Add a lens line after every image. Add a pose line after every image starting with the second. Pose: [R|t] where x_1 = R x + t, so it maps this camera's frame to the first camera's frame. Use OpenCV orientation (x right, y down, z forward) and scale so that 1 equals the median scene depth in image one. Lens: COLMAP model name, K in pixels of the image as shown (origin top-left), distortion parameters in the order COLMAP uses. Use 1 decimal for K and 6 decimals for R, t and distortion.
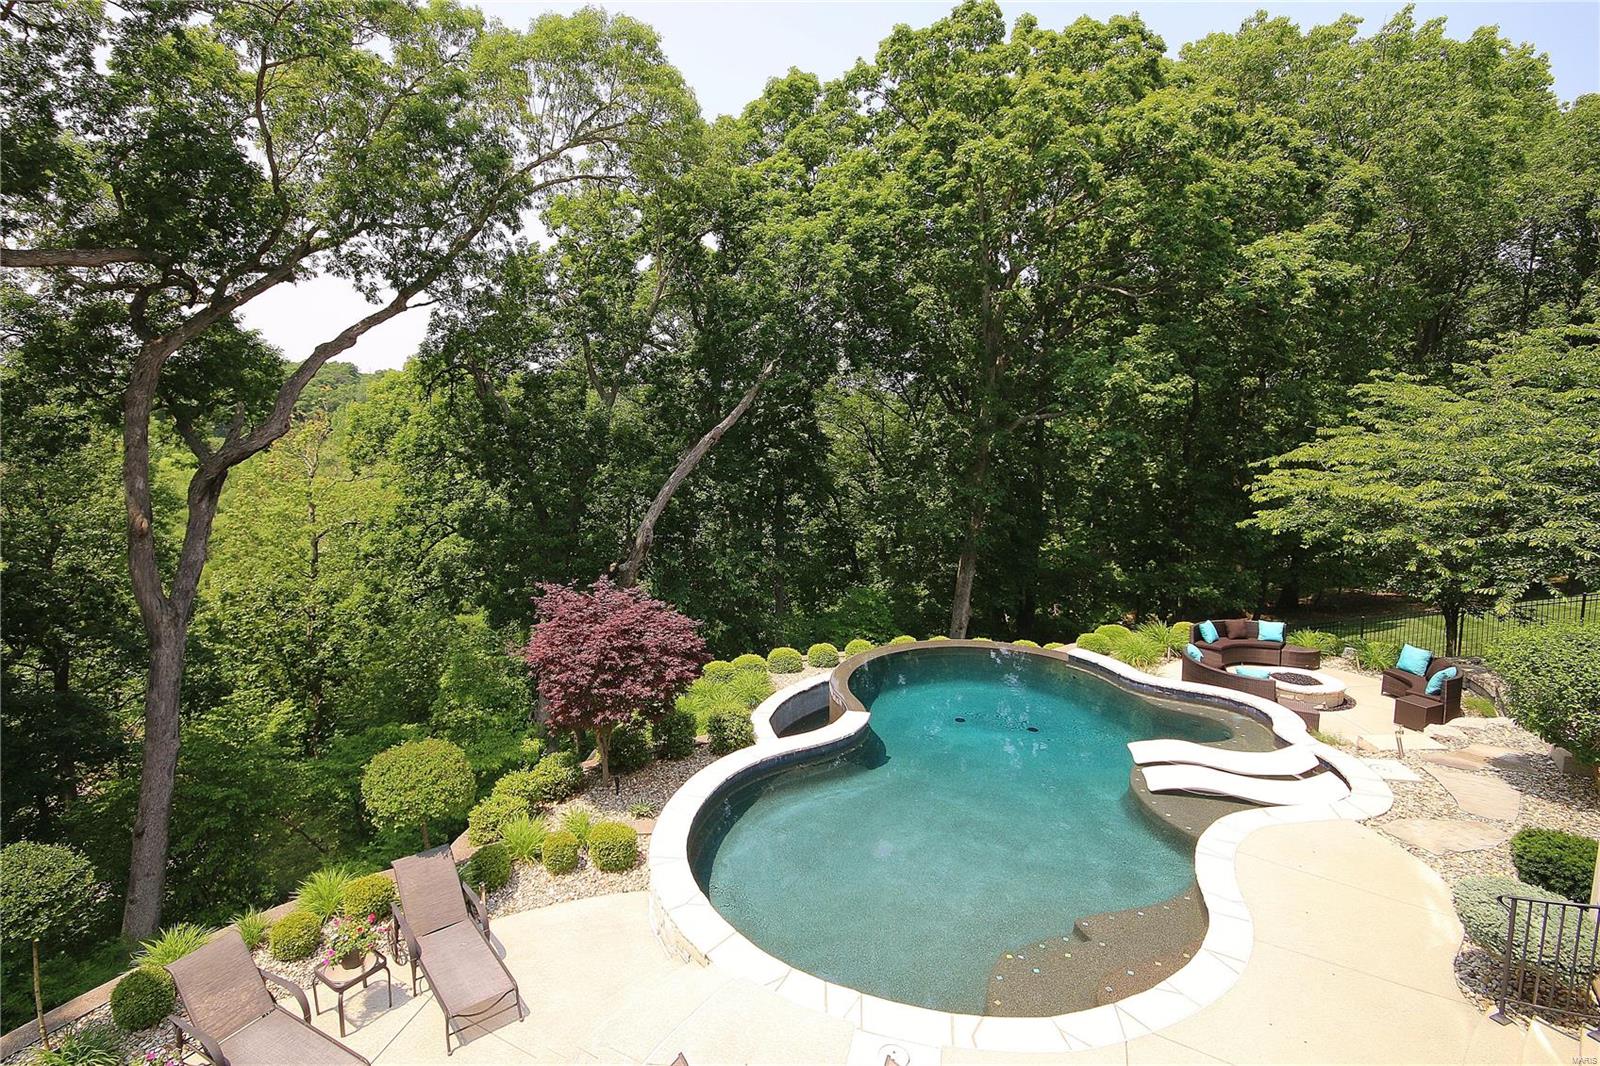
lens RADIAL K [[754.1, 0, 798.8], [0, 754.1, 544.9], [0, 0, 1]] dist [0.000569, -0.012173]
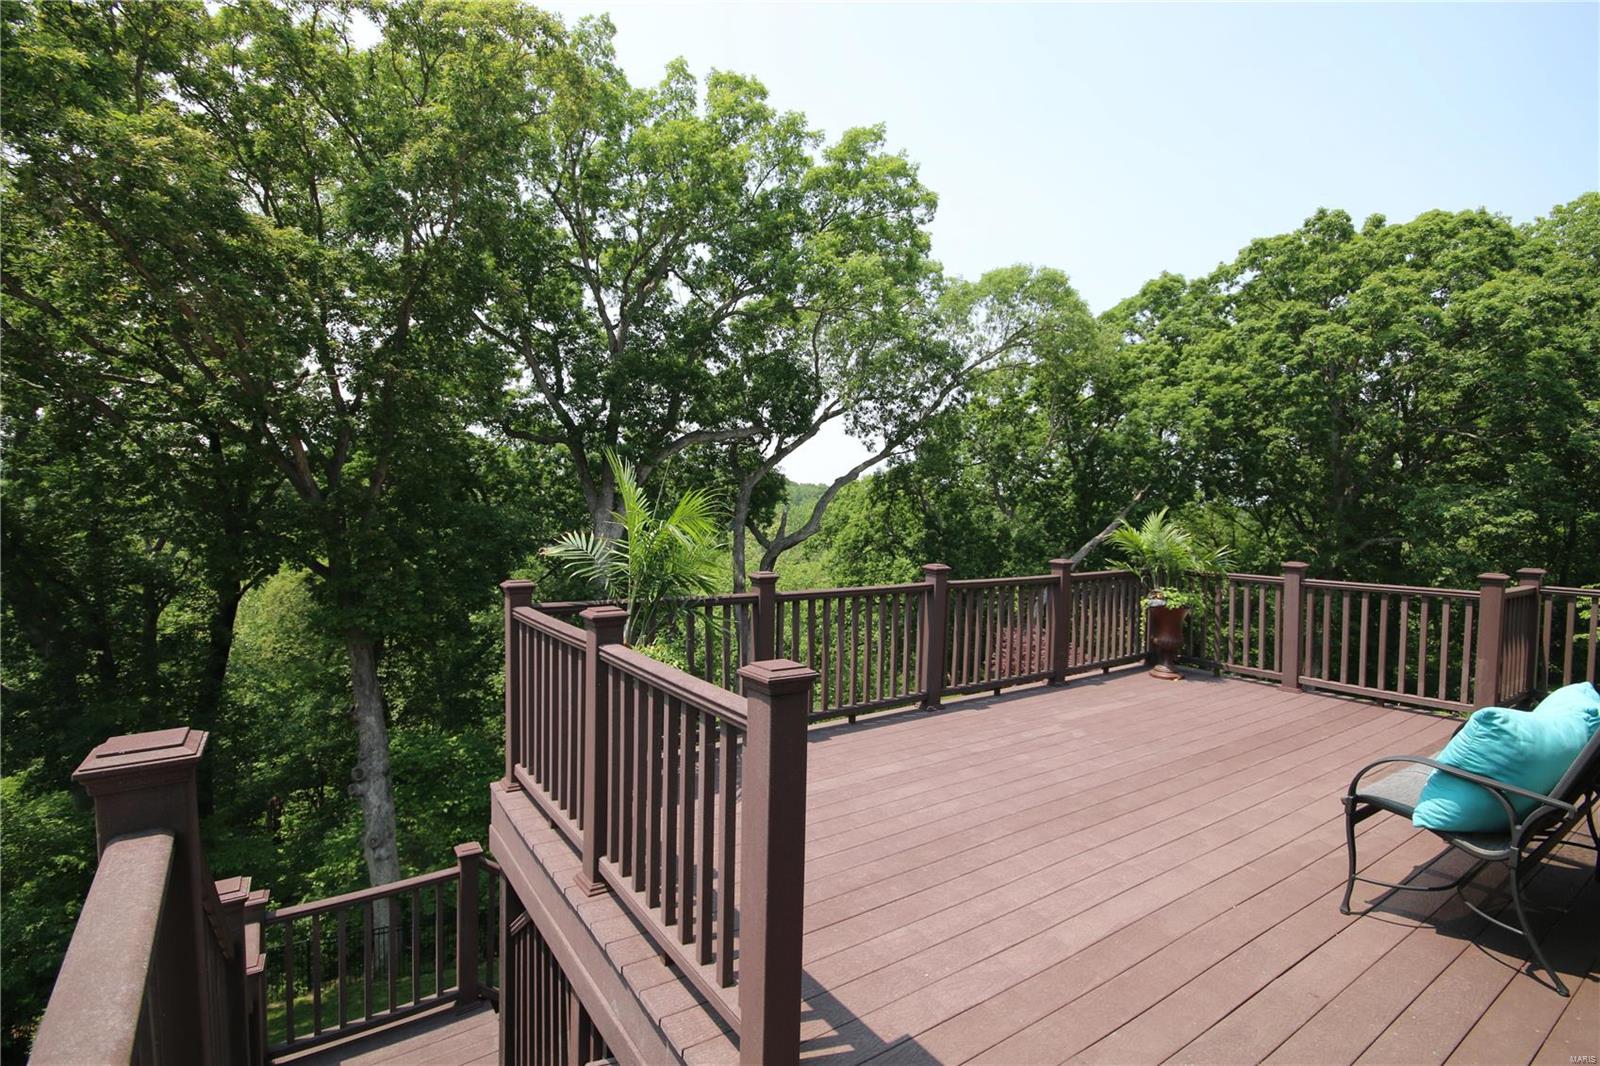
lens RADIAL K [[754.1, 0, 798.8], [0, 754.1, 544.9], [0, 0, 1]] dist [0.000569, -0.012173]
pose [[0.913769, 0.043950, -0.403851, -0.045016], [-0.095150, 0.989632, -0.107590, 0.055337], [0.394935, 0.136739, 0.908476, -0.457473]]
